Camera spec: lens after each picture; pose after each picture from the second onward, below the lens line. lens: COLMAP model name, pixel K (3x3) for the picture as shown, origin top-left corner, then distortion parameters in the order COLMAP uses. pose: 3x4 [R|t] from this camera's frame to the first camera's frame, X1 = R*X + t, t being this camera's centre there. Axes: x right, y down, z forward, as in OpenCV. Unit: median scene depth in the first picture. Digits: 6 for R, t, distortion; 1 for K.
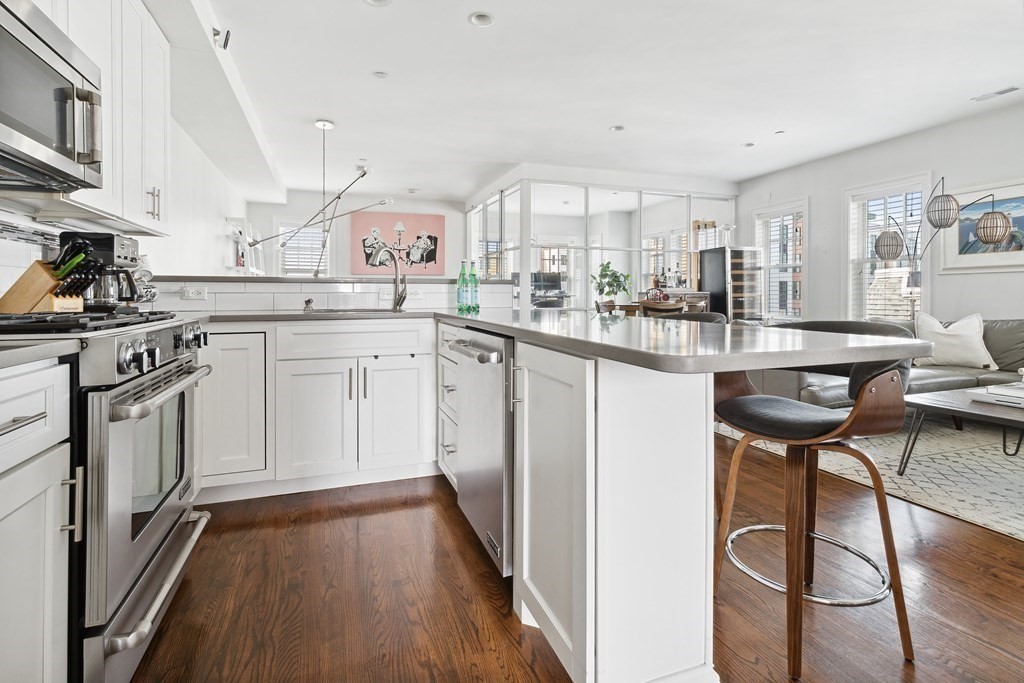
lens RADIAL K [[497.6, 0, 531.2], [0, 497.6, 299.7], [0, 0, 1]] dist [0.022130, 0.000397]
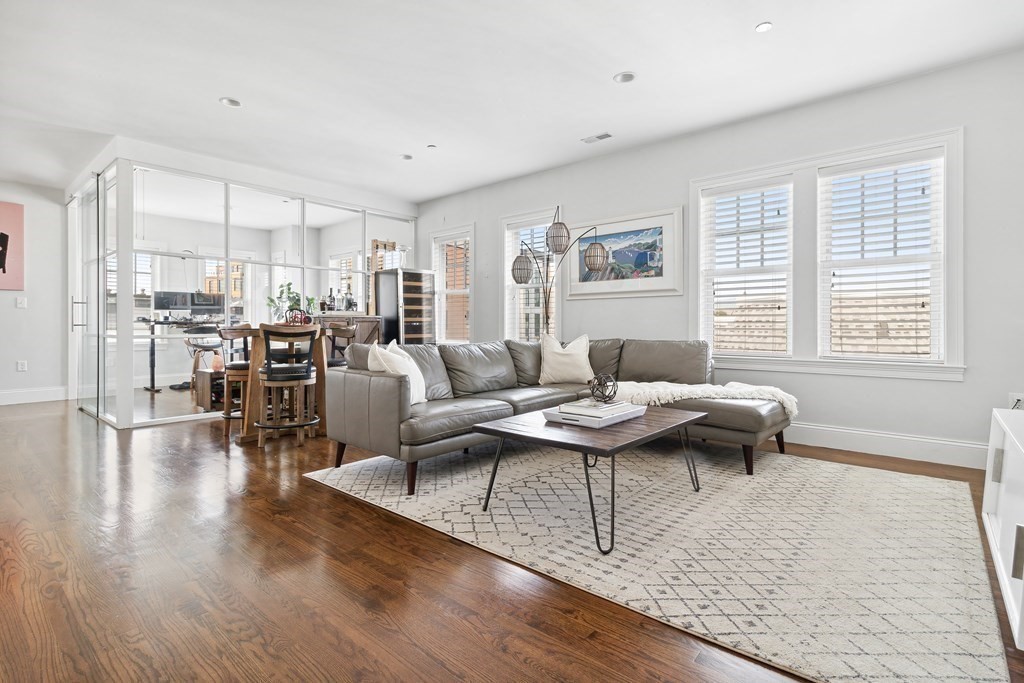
lens RADIAL K [[497.6, 0, 512.3], [0, 497.6, 324.2], [0, 0, 1]] dist [0.022130, 0.000397]
pose [[0.881158, 0.001595, 0.472820, 0.131391], [0.002546, 0.999964, -0.008119, 0.008039], [-0.472815, 0.008358, 0.881122, 0.069854]]
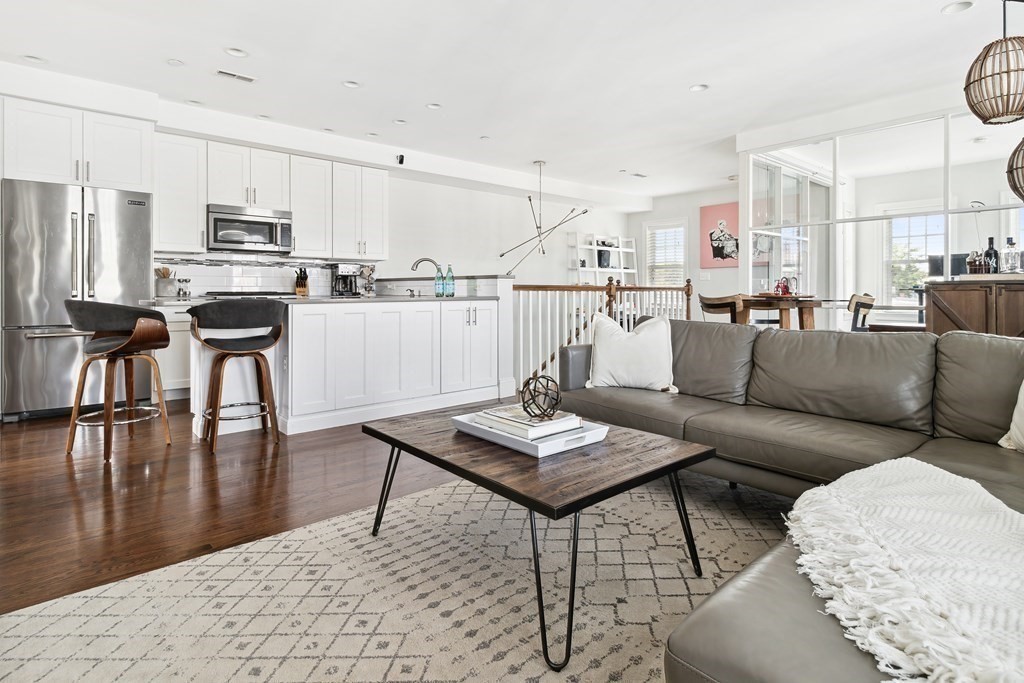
lens RADIAL K [[520.5, 0, 476.2], [0, 520.5, 278.4], [0, 0, 1]] dist [0.007943, -0.000375]
pose [[0.321416, -0.017832, -0.946770, 0.693619], [-0.012631, 0.999653, -0.023116, 0.001670], [0.946854, 0.019388, 0.321079, 0.291468]]
